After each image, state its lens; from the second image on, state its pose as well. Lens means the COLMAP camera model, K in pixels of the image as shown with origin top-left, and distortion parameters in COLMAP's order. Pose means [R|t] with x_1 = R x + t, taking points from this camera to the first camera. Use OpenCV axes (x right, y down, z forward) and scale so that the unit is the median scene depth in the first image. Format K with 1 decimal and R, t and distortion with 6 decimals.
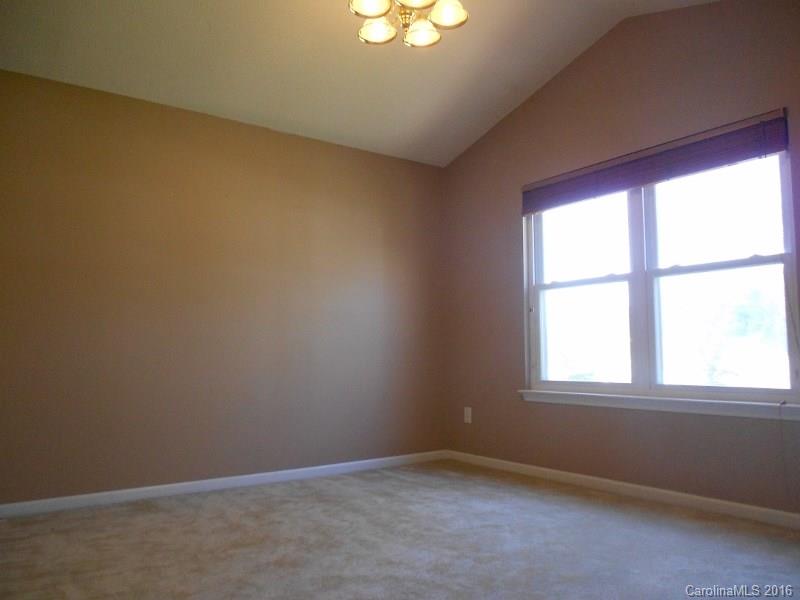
lens RADIAL K [[619.9, 0, 398.3], [0, 619.9, 295.7], [0, 0, 1]] dist [0.004352, -0.011749]
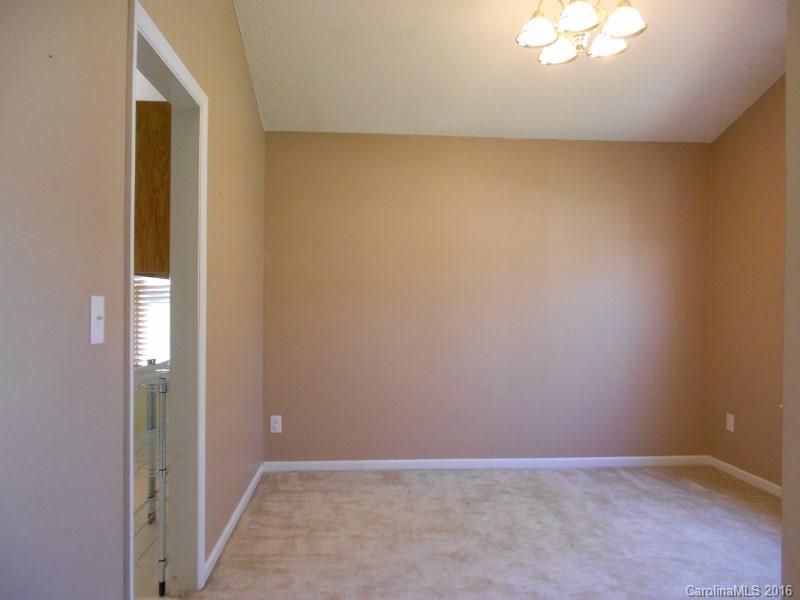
lens RADIAL K [[619.9, 0, 394.9], [0, 619.9, 302.2], [0, 0, 1]] dist [0.004352, -0.011749]
pose [[0.852673, 0.012463, -0.522296, 0.274851], [0.037610, 0.995657, 0.085157, -0.129370], [0.521089, -0.092255, 0.848502, -0.011086]]
